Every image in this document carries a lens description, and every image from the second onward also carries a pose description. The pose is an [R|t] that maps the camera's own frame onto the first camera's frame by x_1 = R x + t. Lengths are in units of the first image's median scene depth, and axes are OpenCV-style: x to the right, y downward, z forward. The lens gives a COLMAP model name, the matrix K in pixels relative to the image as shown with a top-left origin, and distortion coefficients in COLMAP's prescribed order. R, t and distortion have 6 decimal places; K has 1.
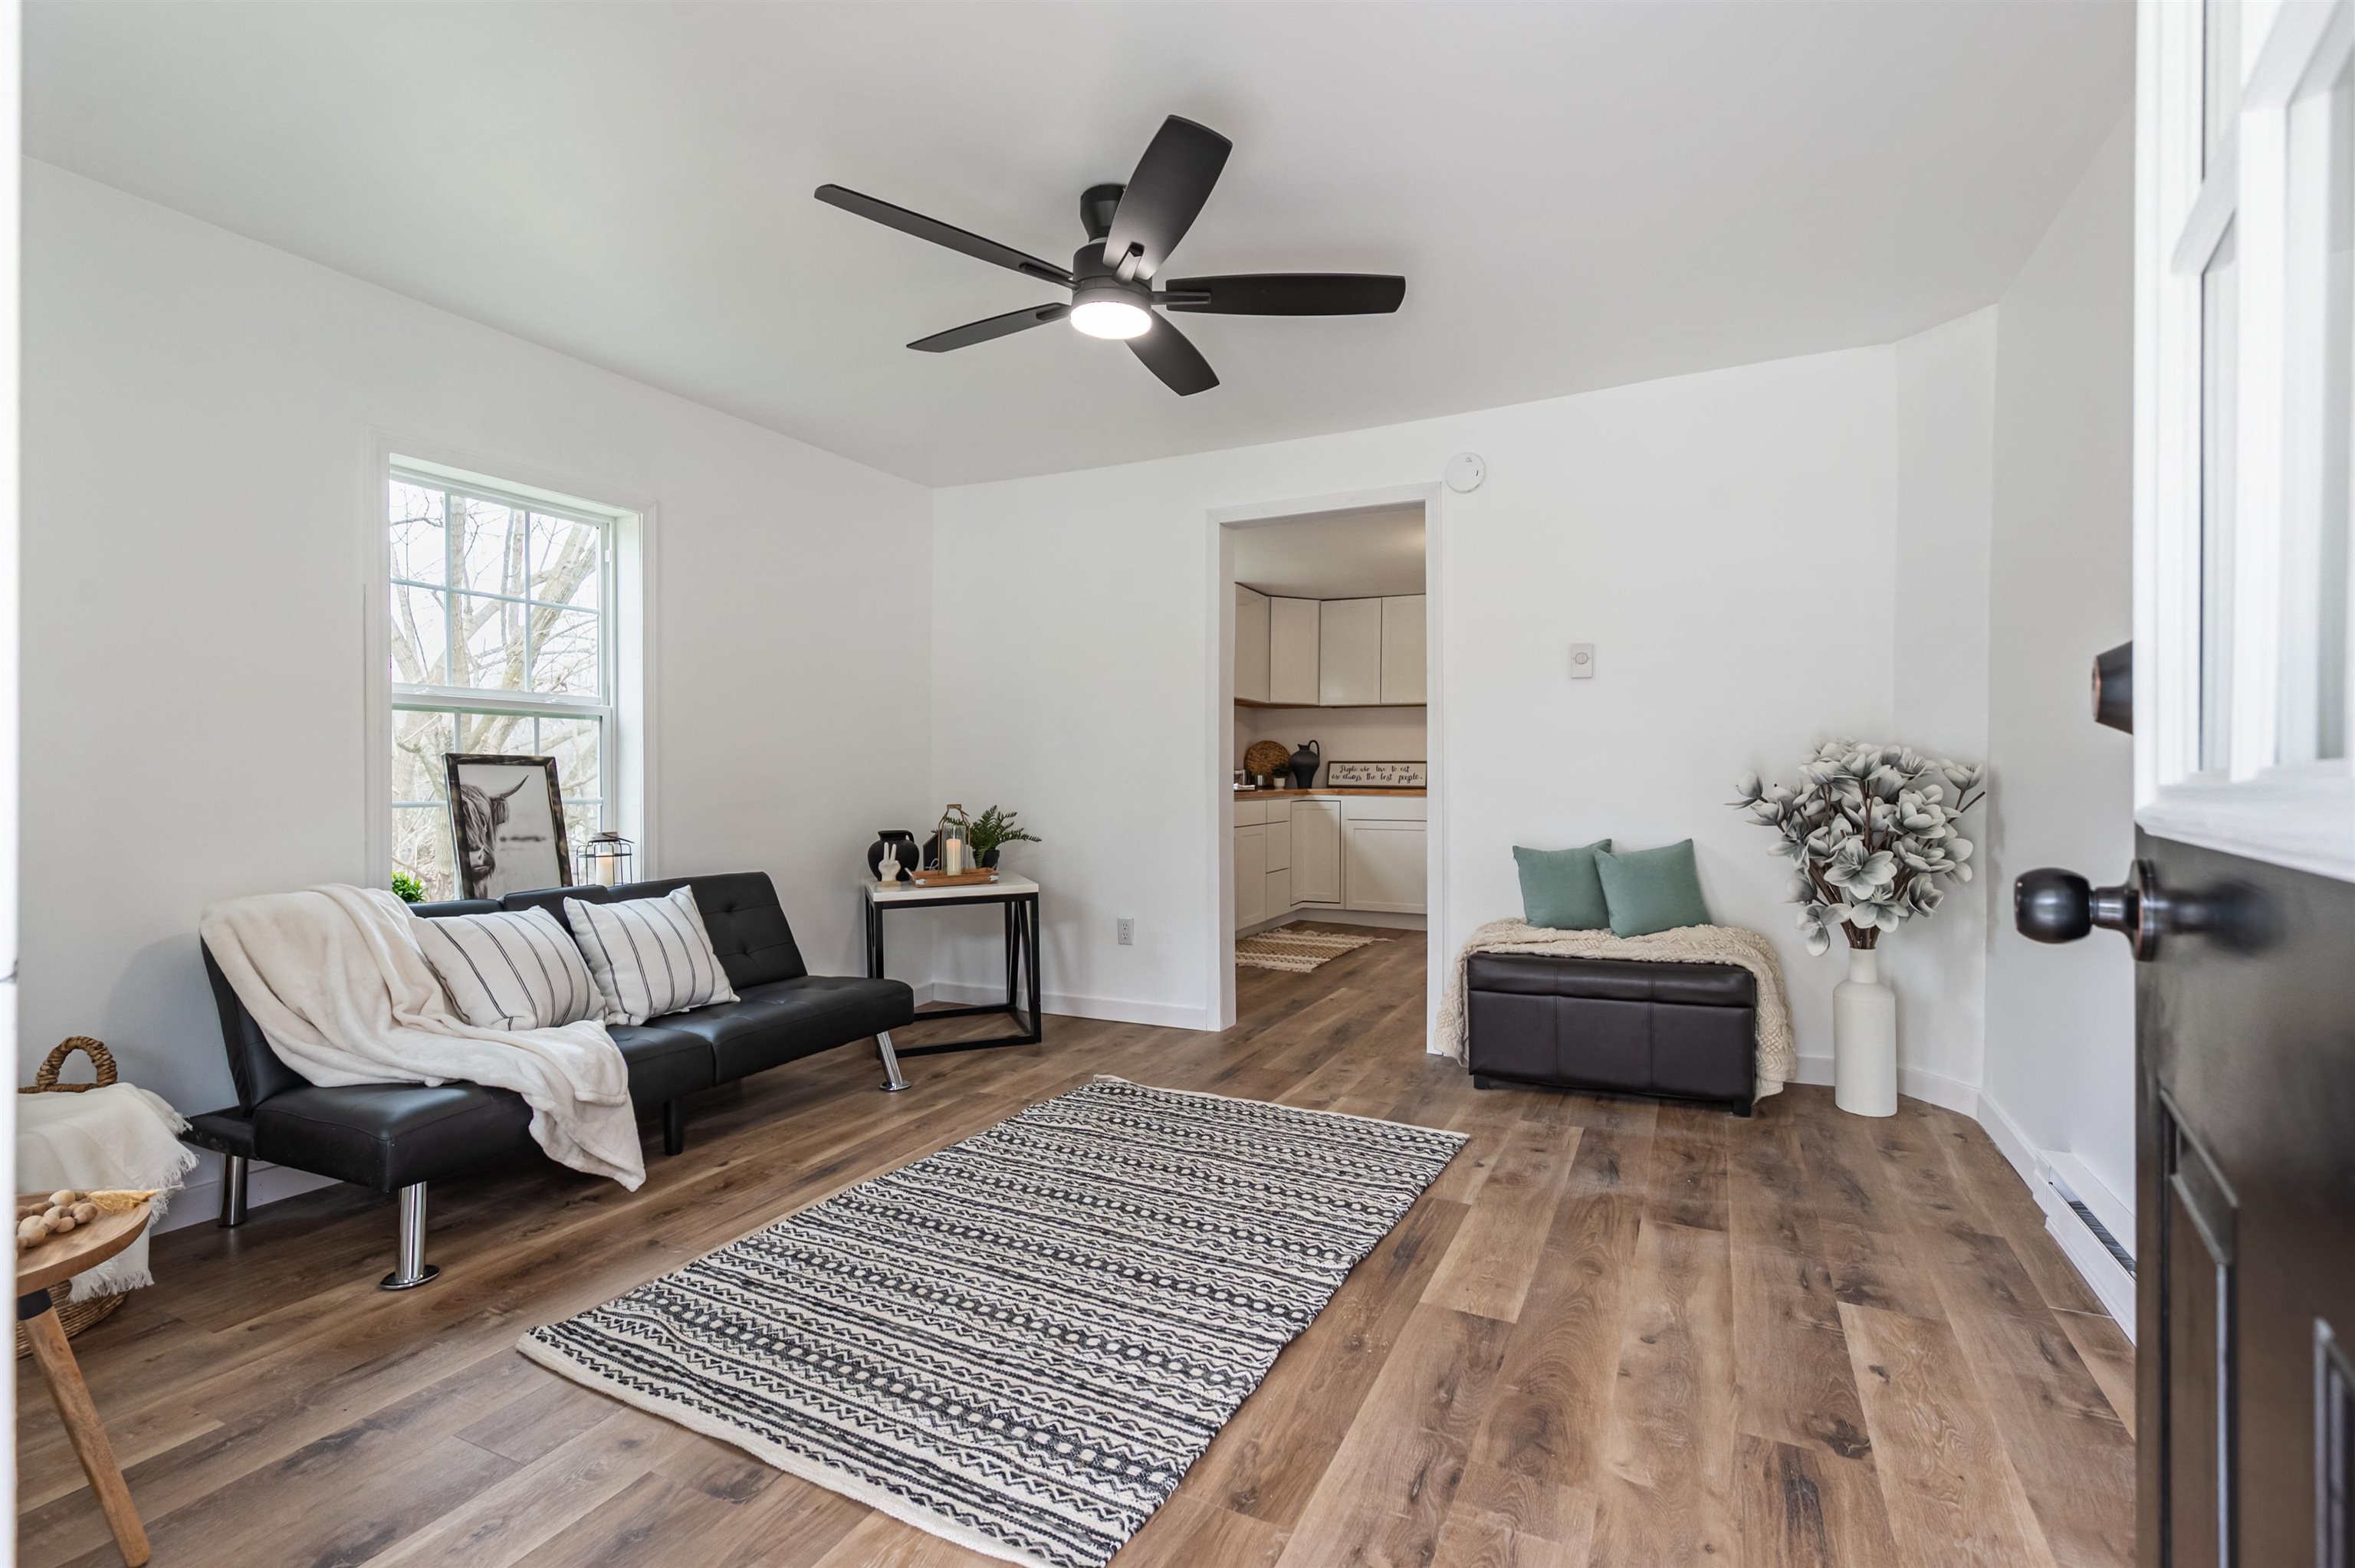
lens RADIAL K [[1085.9, 0, 1177.5], [0, 1085.9, 784.0], [0, 0, 1]] dist [-0.001790, -0.000058]
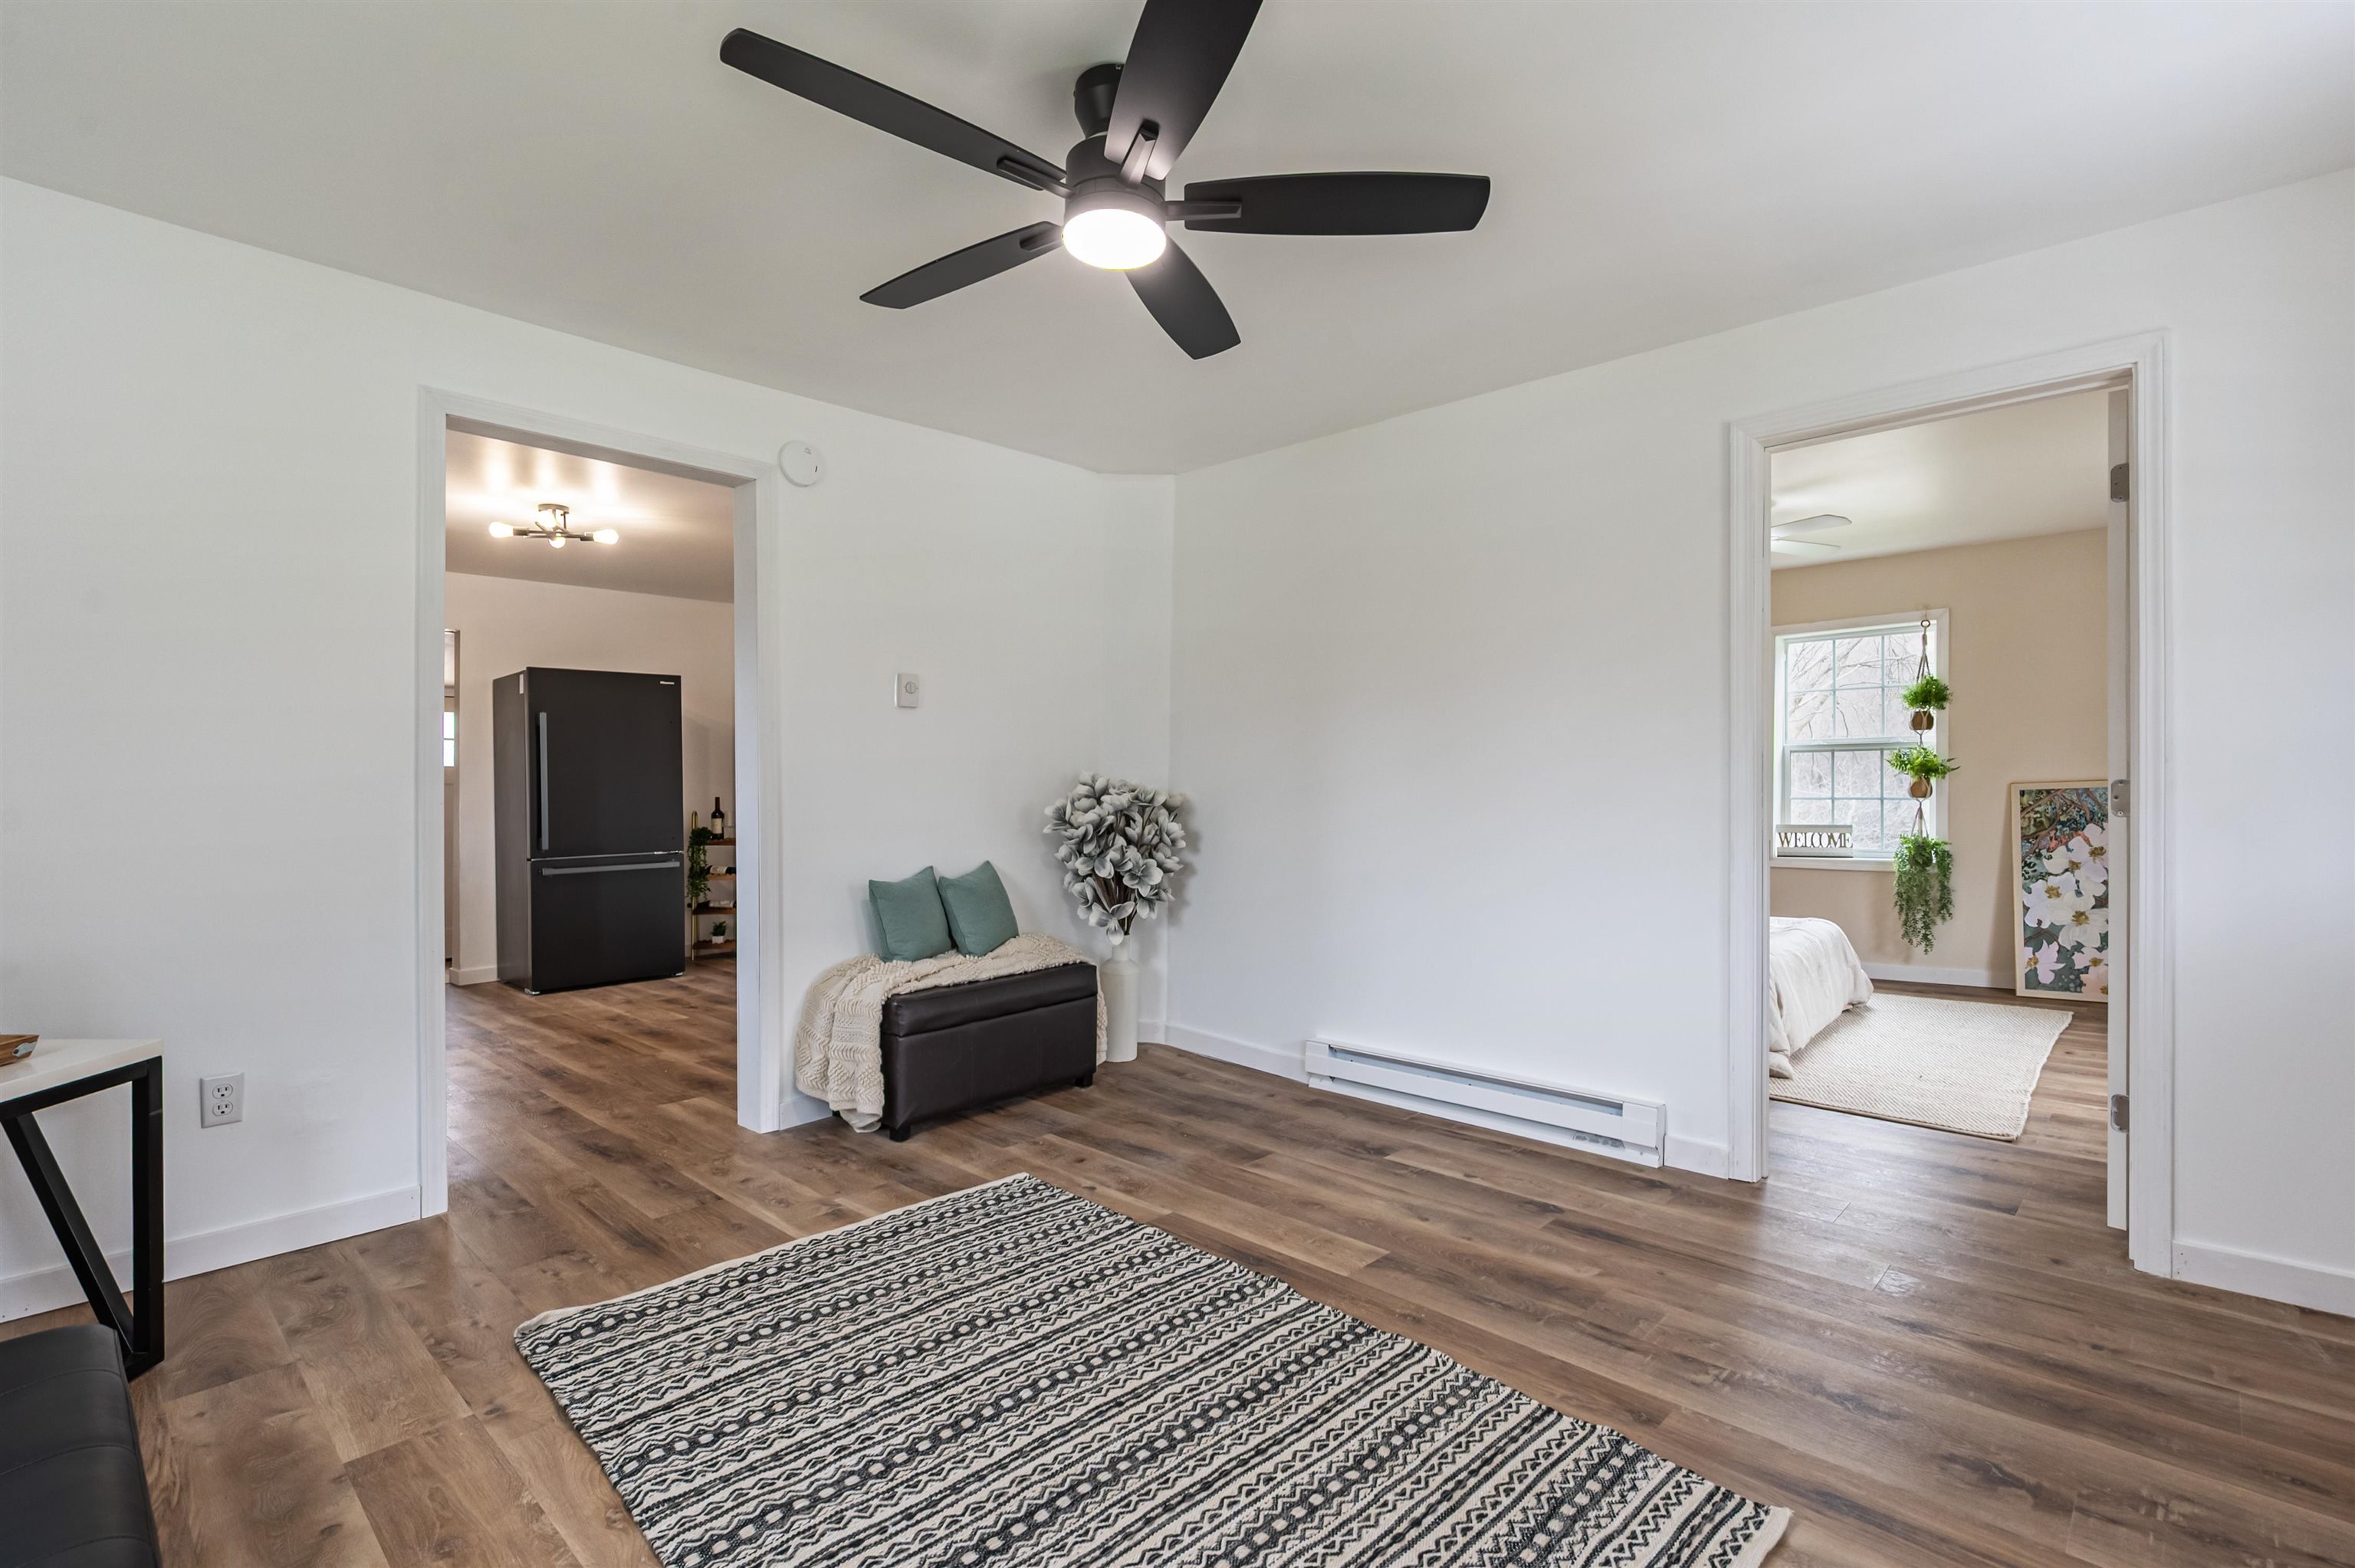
lens RADIAL K [[1085.9, 0, 1177.5], [0, 1085.9, 784.0], [0, 0, 1]] dist [-0.001790, -0.000058]
pose [[0.305325, 0.001946, 0.952246, -0.679808], [0.011188, 0.999922, -0.005631, -0.024686], [-0.952183, 0.012373, 0.305279, 0.607108]]
